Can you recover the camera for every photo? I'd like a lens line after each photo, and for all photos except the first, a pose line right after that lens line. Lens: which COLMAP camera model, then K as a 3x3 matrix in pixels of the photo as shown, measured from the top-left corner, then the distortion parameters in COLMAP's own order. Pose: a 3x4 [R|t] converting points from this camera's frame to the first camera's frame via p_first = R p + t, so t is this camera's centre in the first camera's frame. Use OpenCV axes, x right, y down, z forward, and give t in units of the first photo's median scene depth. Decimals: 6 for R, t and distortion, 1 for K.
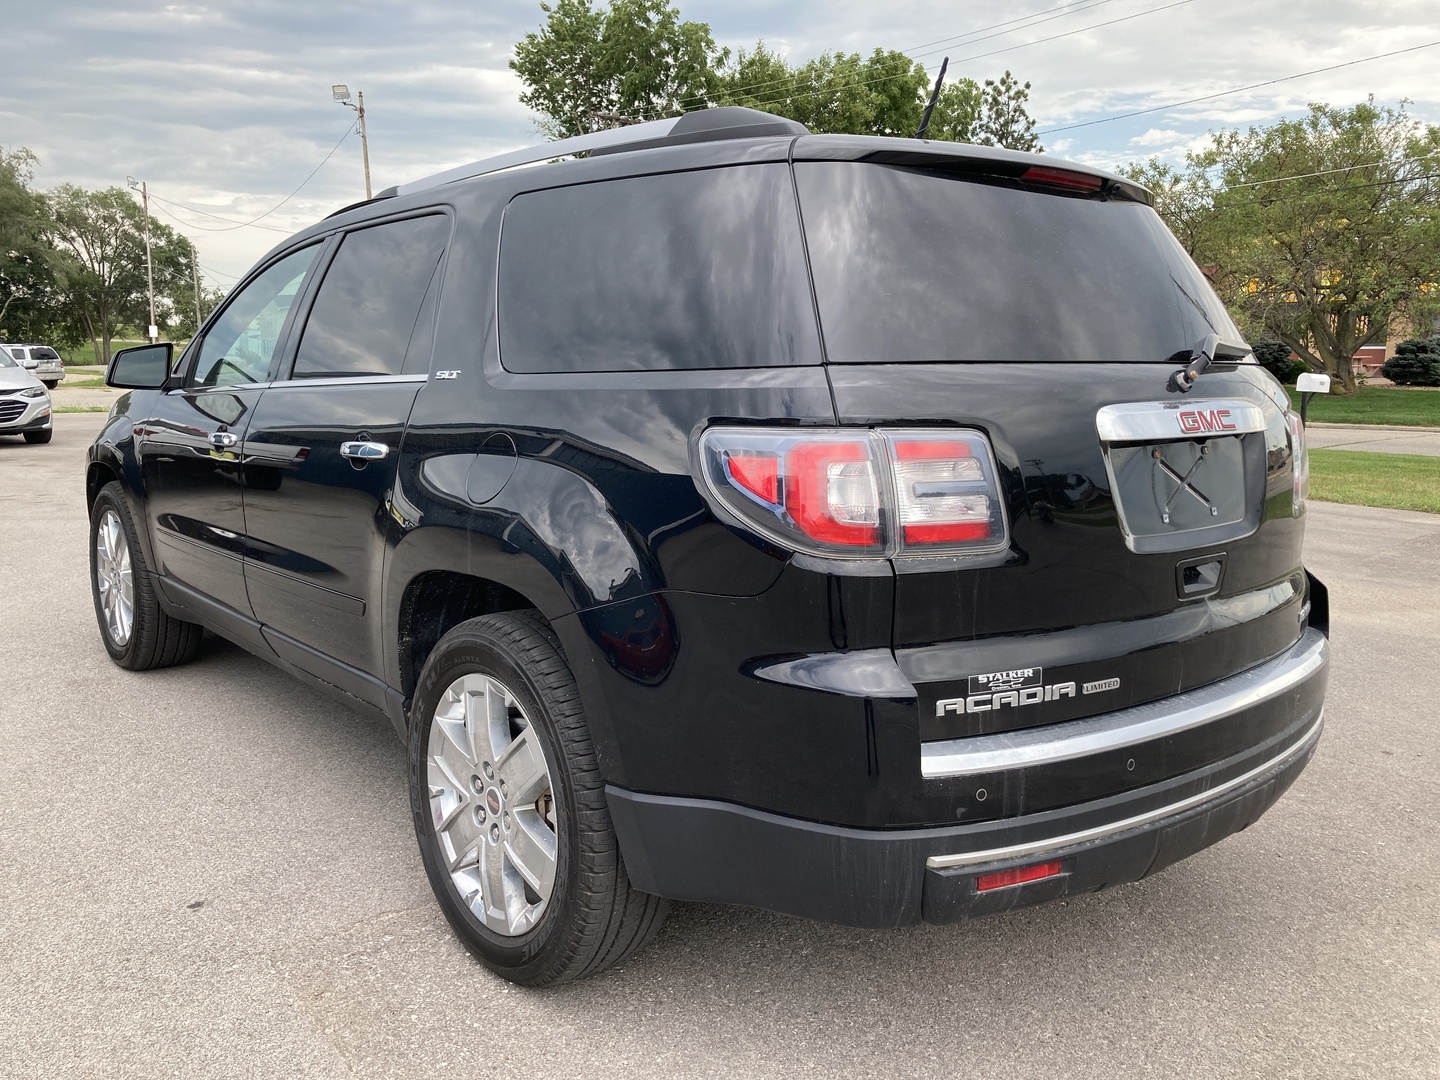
lens RADIAL K [[1192.8, 0, 733.8], [0, 1192.8, 542.5], [0, 0, 1]] dist [0.027071, -0.038956]
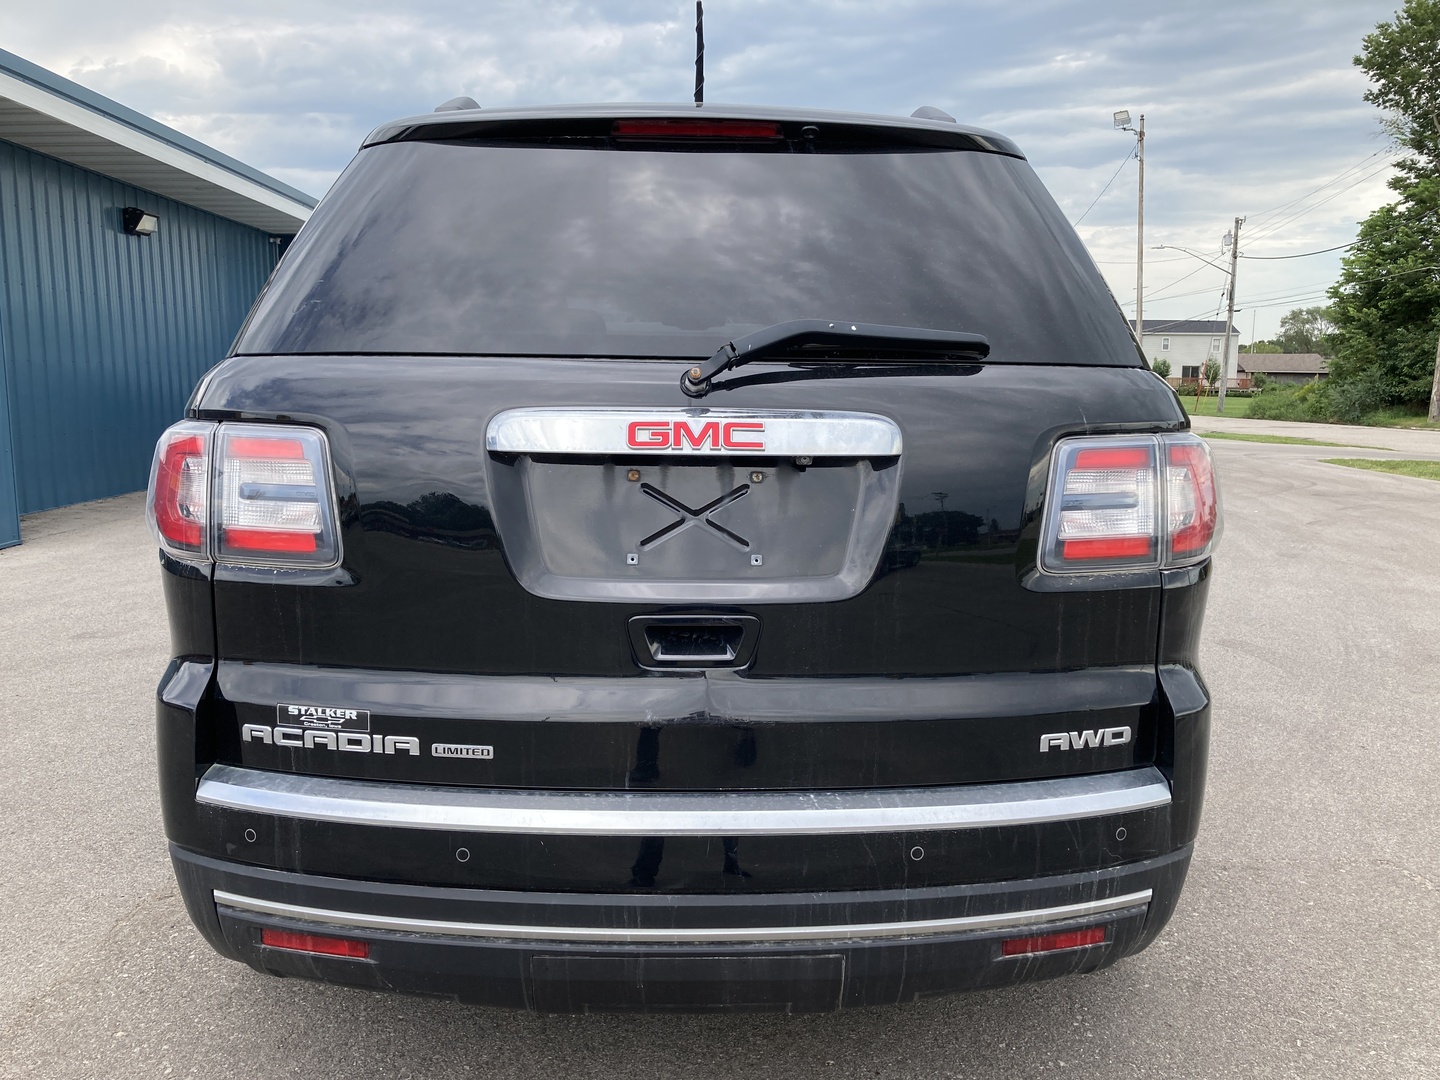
lens RADIAL K [[1192.8, 0, 721.8], [0, 1192.8, 546.1], [0, 0, 1]] dist [0.027071, -0.038956]
pose [[0.781180, 0.088281, -0.618032, 0.951589], [-0.100522, 0.994821, 0.015044, -0.049926], [0.616160, 0.050374, 0.786009, 0.470036]]
